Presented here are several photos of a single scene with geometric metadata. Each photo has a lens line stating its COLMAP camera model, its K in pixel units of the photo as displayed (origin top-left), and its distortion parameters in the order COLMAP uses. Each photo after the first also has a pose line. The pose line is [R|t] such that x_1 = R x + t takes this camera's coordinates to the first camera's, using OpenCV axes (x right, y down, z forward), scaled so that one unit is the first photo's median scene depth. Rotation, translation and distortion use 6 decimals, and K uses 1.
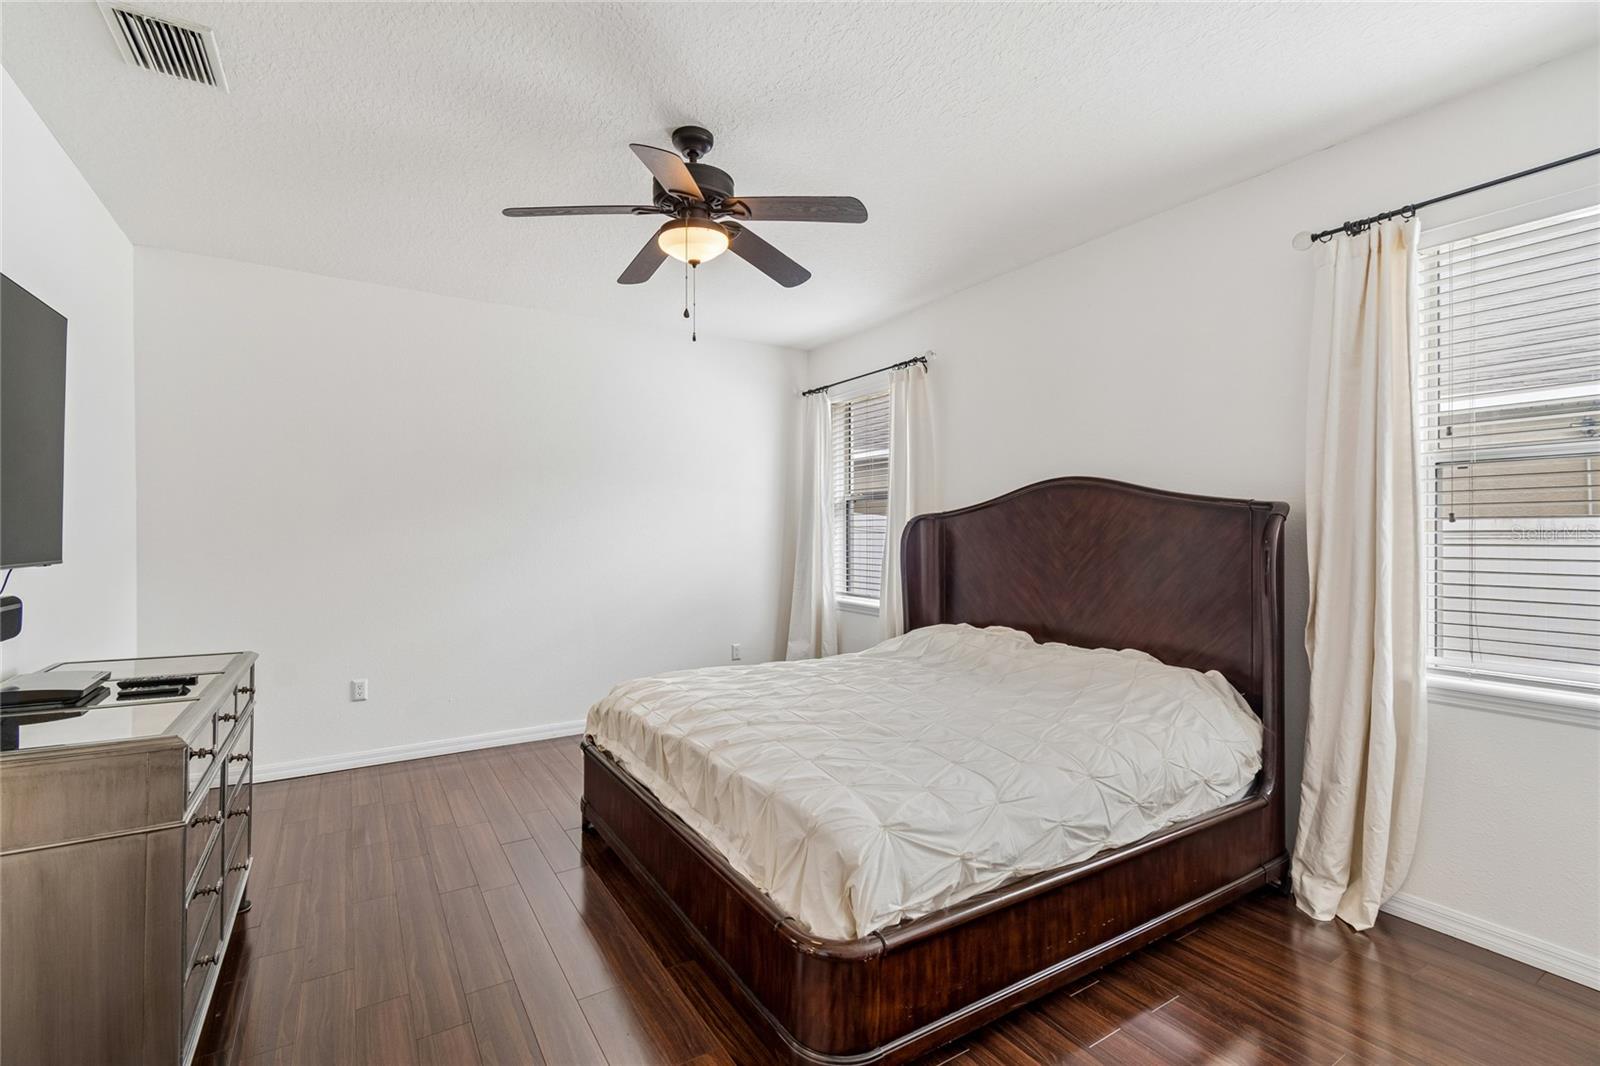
lens RADIAL K [[711.5, 0, 794.0], [0, 711.5, 525.1], [0, 0, 1]] dist [-0.000084, 0.000776]
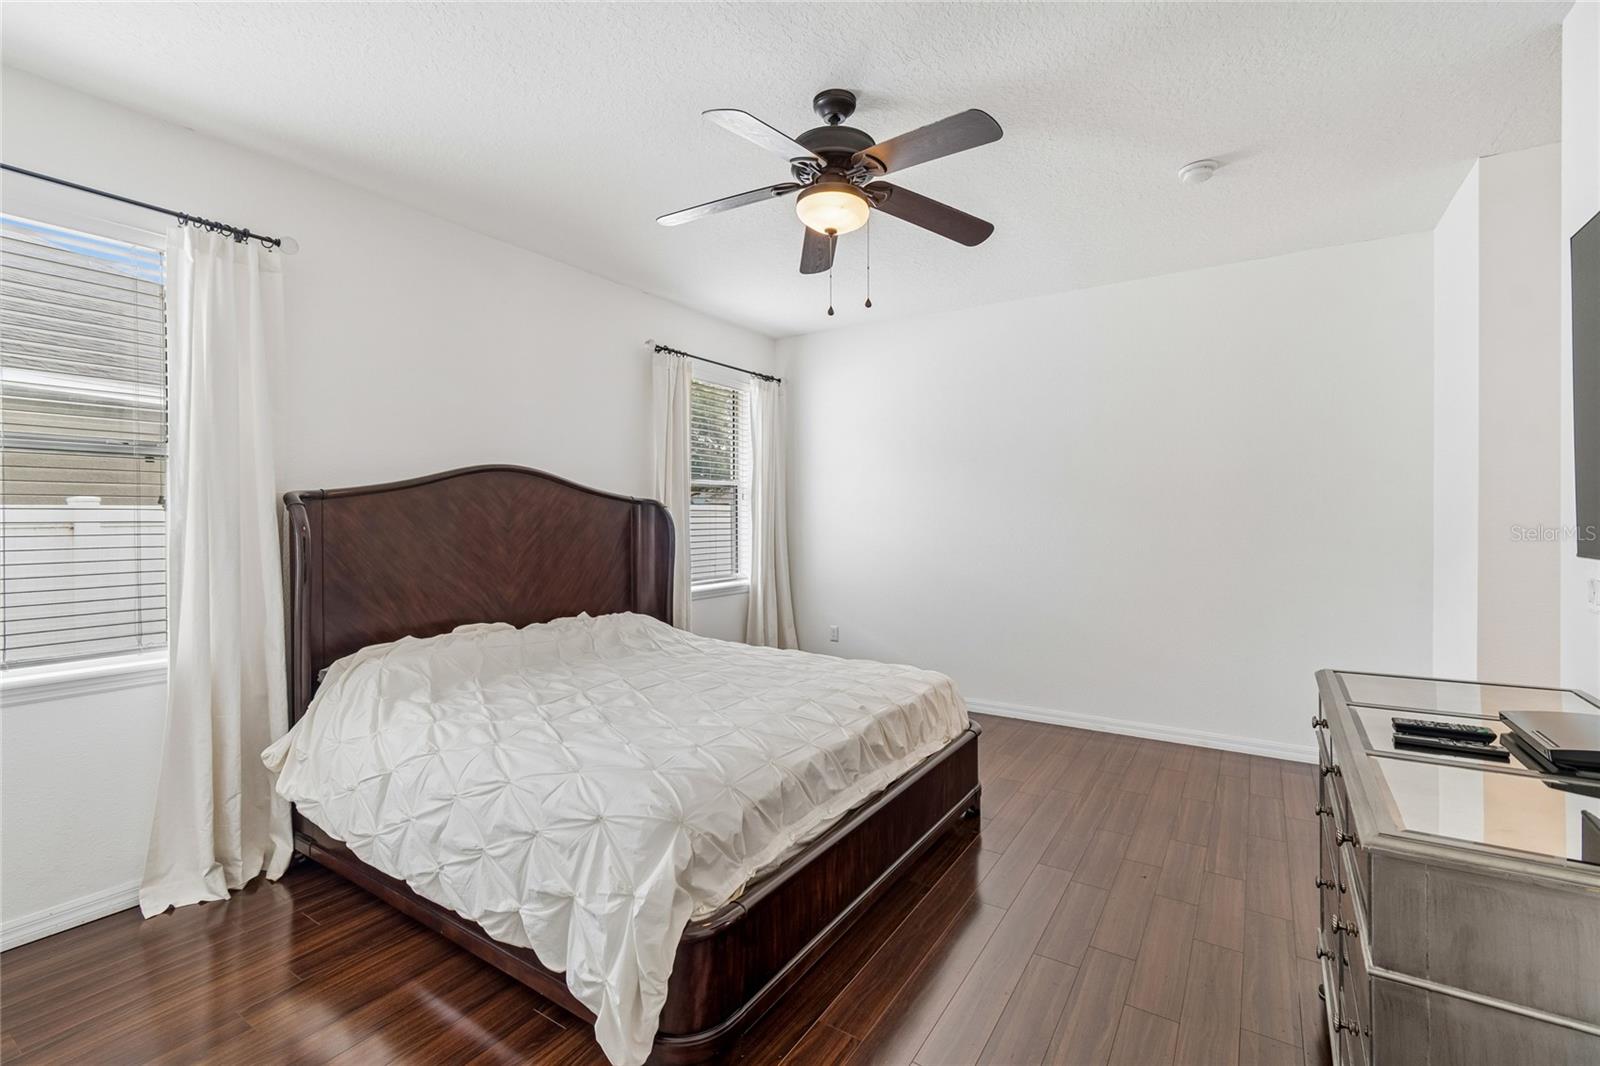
lens RADIAL K [[711.5, 0, 792.6], [0, 711.5, 528.3], [0, 0, 1]] dist [-0.000084, 0.000776]
pose [[-0.424173, 0.005438, 0.905565, -0.736458], [0.015896, 0.999873, 0.001442, 0.030138], [-0.905442, 0.015006, -0.424205, 1.093952]]
